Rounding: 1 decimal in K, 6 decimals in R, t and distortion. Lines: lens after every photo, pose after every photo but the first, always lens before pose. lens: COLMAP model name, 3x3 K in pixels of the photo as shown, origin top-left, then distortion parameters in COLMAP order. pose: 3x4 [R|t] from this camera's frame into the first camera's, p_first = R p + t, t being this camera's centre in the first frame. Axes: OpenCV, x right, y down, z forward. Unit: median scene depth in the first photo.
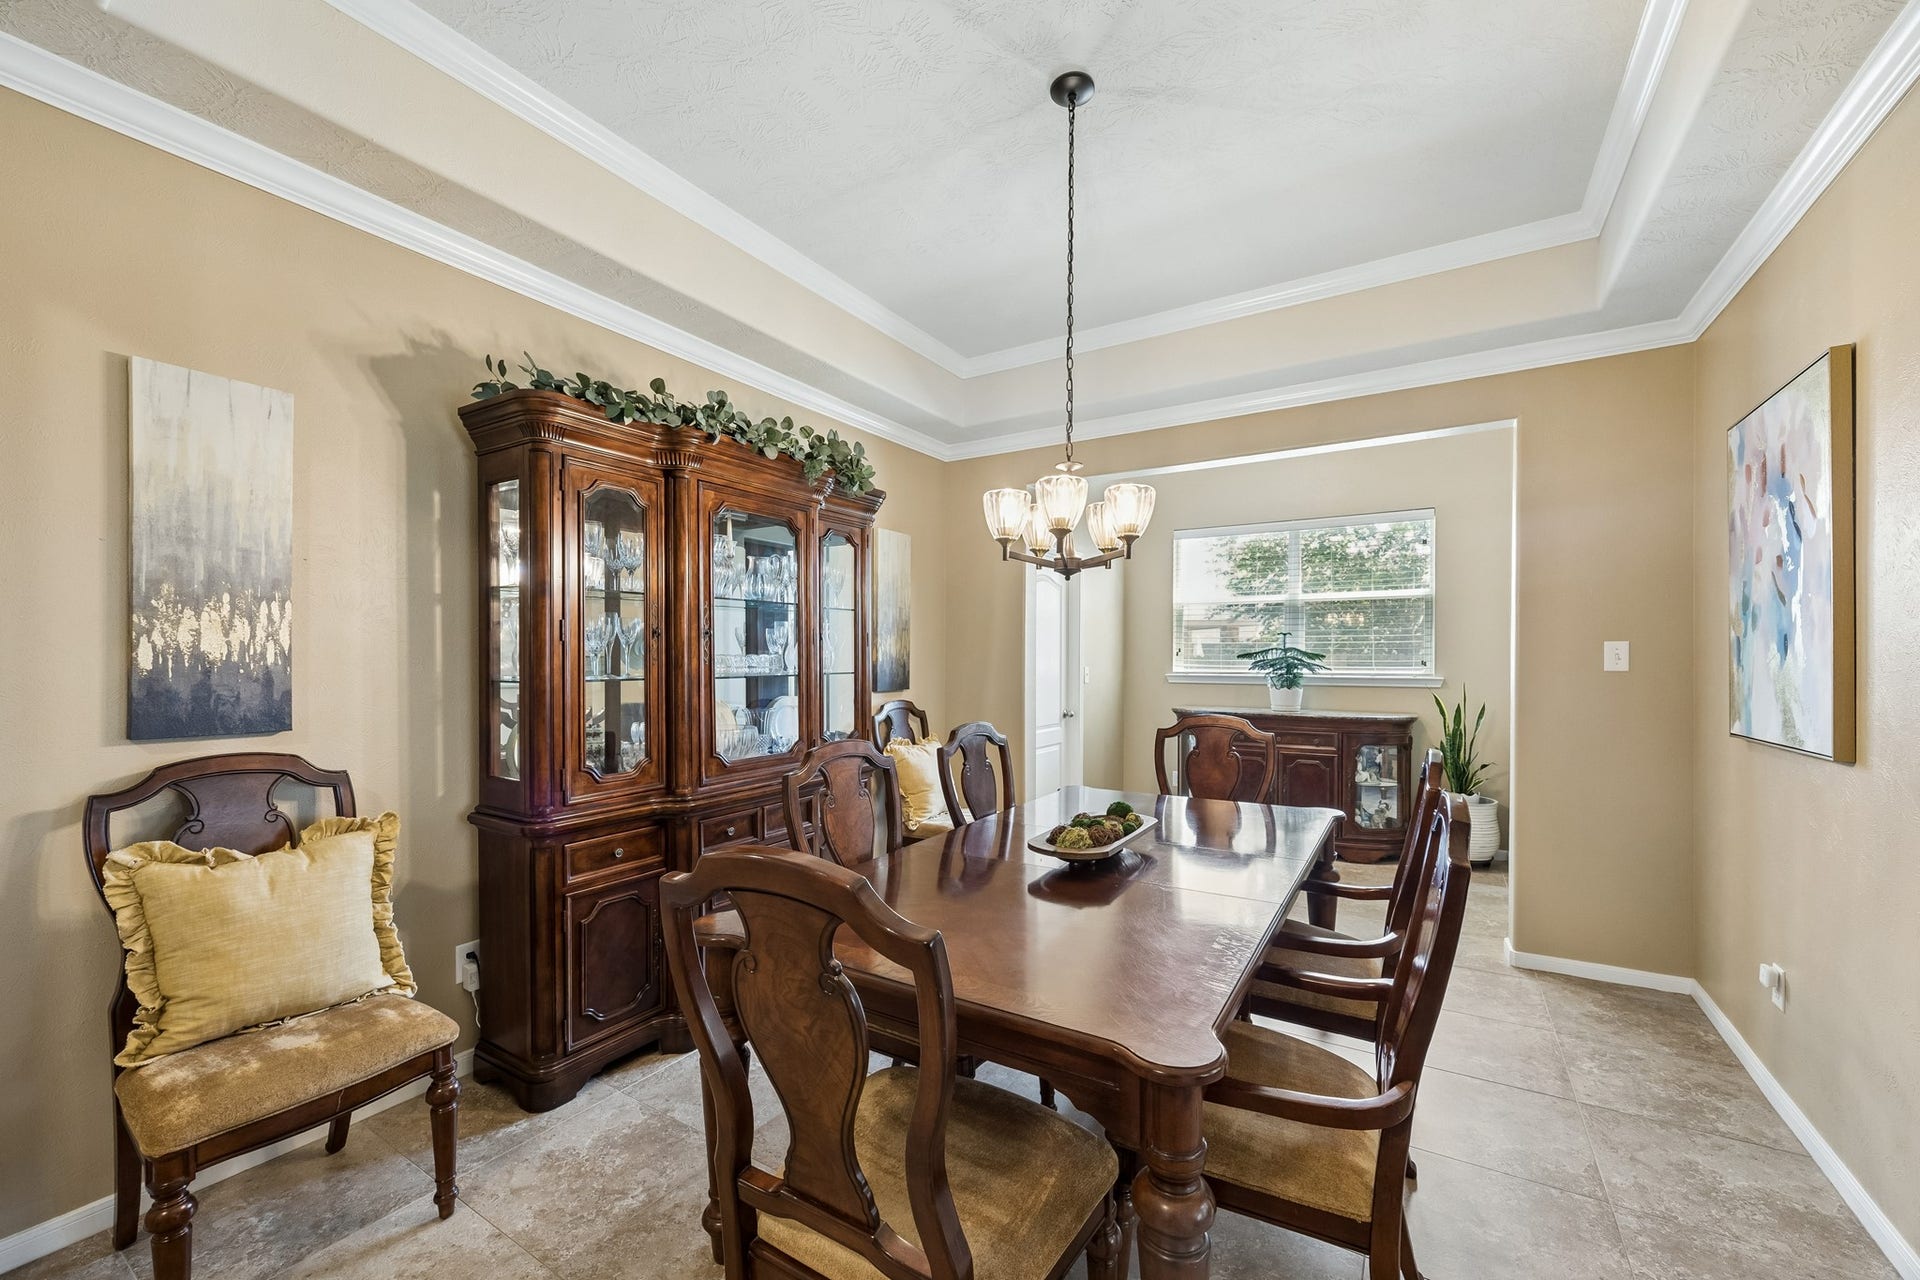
lens RADIAL K [[761.7, 0, 960.8], [0, 761.7, 653.5], [0, 0, 1]] dist [-0.000126, 0.000039]
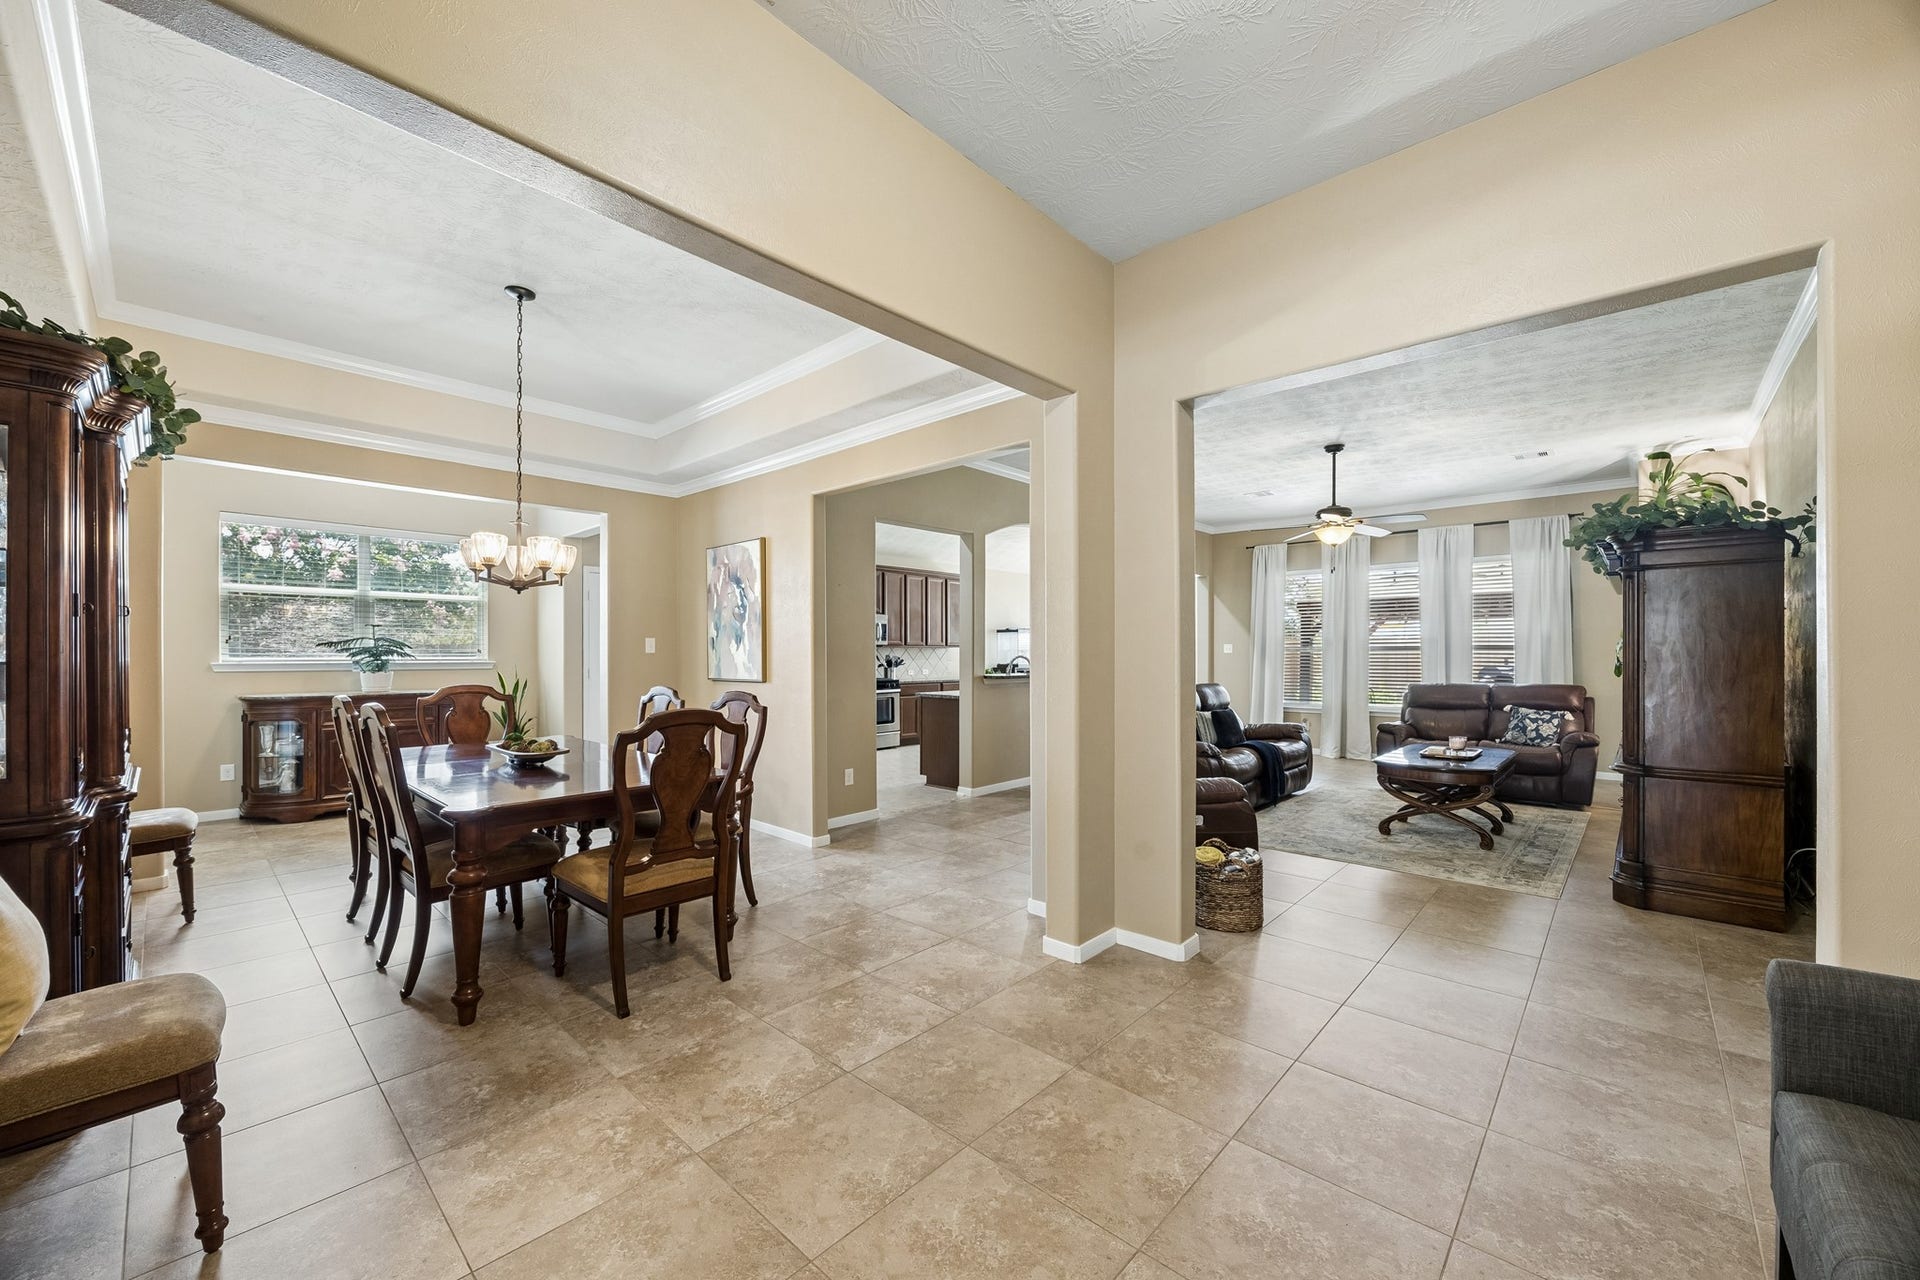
lens RADIAL K [[738.4, 0, 964.5], [0, 738.4, 678.7], [0, 0, 1]] dist [-0.001358, -0.000088]
pose [[0.180830, -0.035051, 0.982890, -0.935155], [-0.006716, 0.999297, 0.036872, 0.013275], [-0.983492, -0.013269, 0.180467, -0.166266]]
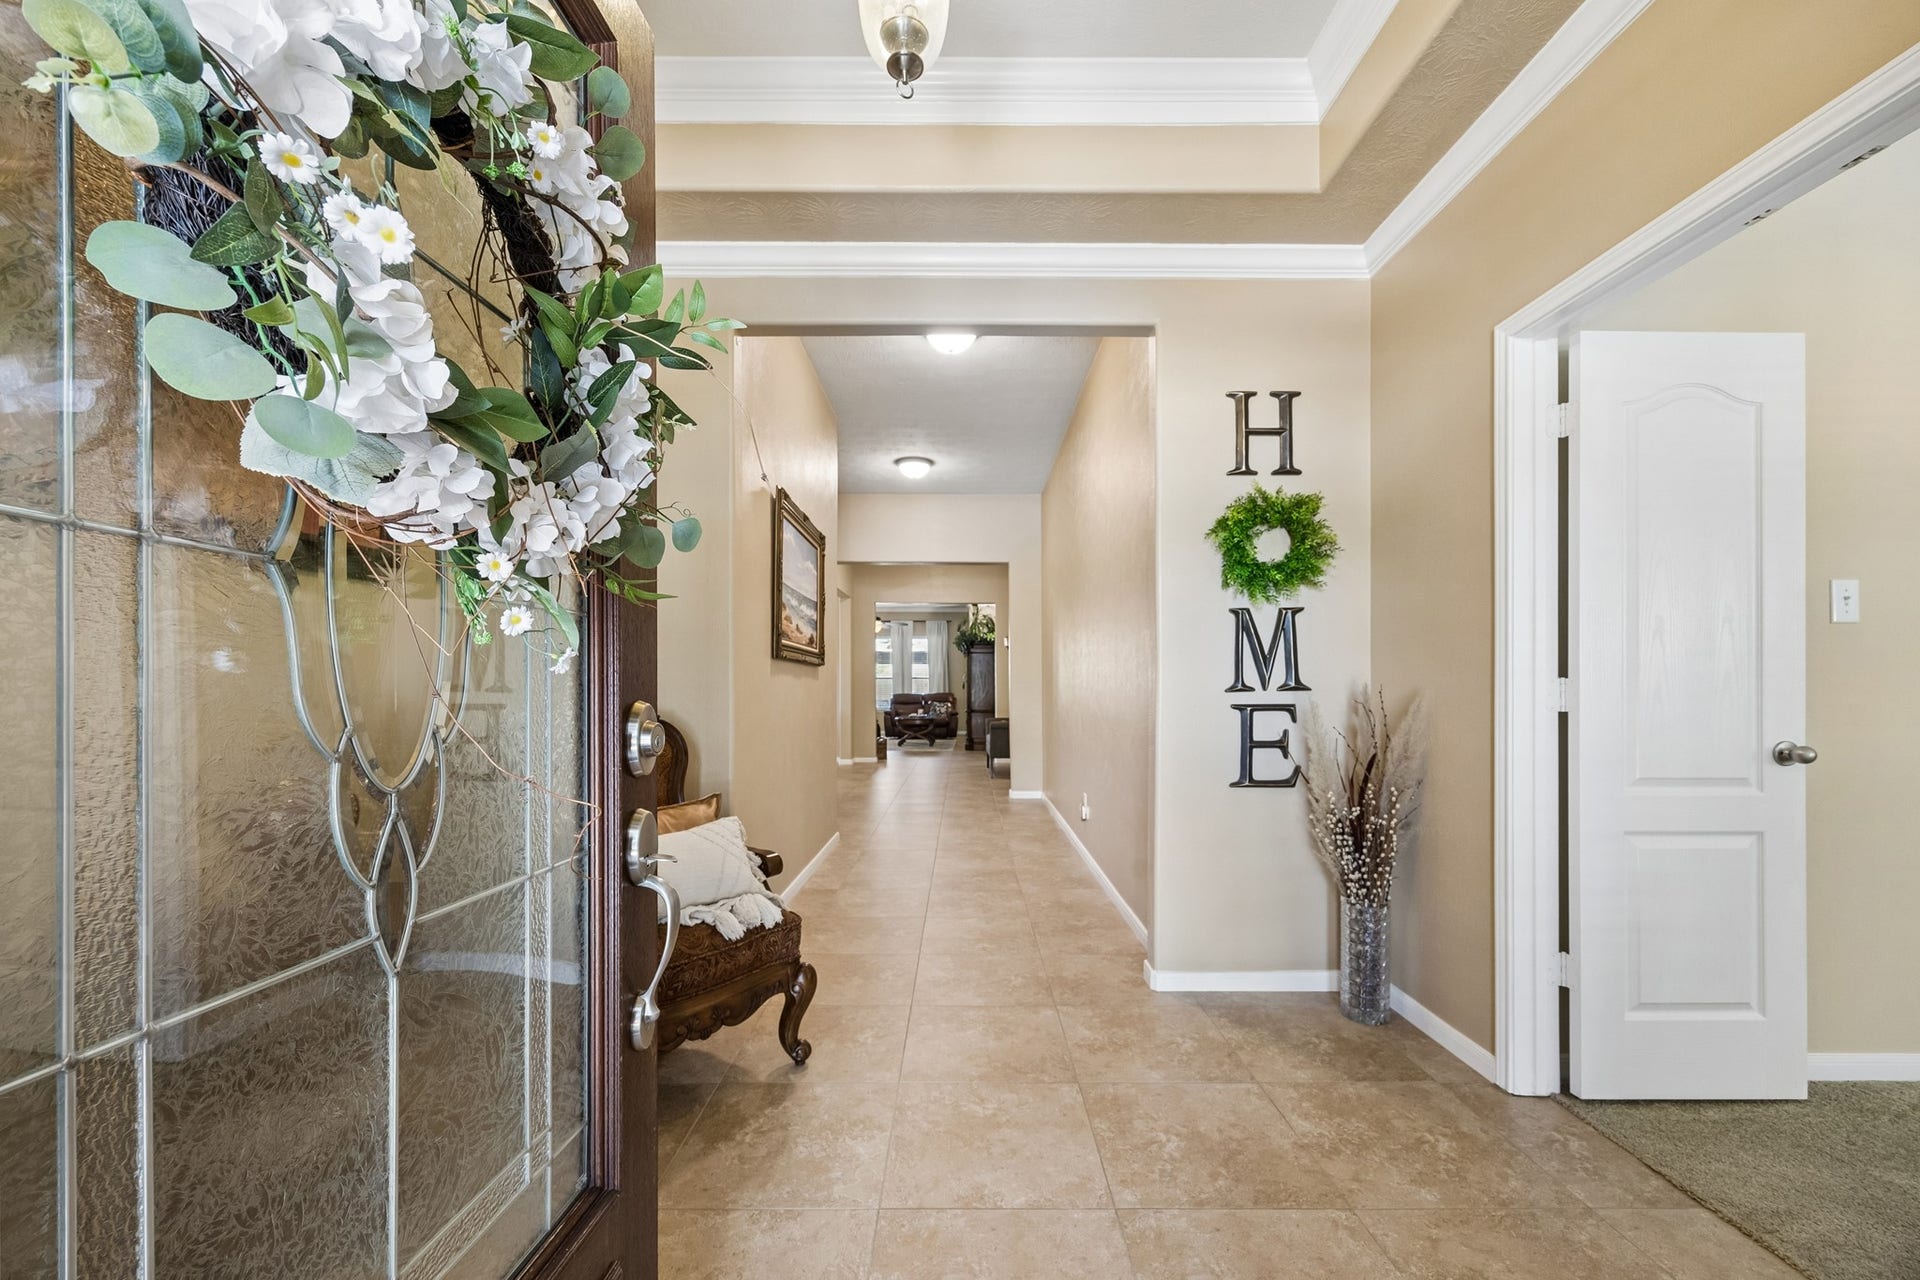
lens RADIAL K [[738.4, 0, 964.5], [0, 738.4, 678.7], [0, 0, 1]] dist [-0.001358, -0.000088]
pose [[-0.528635, 0.001564, 0.848848, -3.100838], [-0.008177, 0.999943, -0.006934, 0.043347], [-0.848810, -0.010607, -0.528592, 1.220066]]
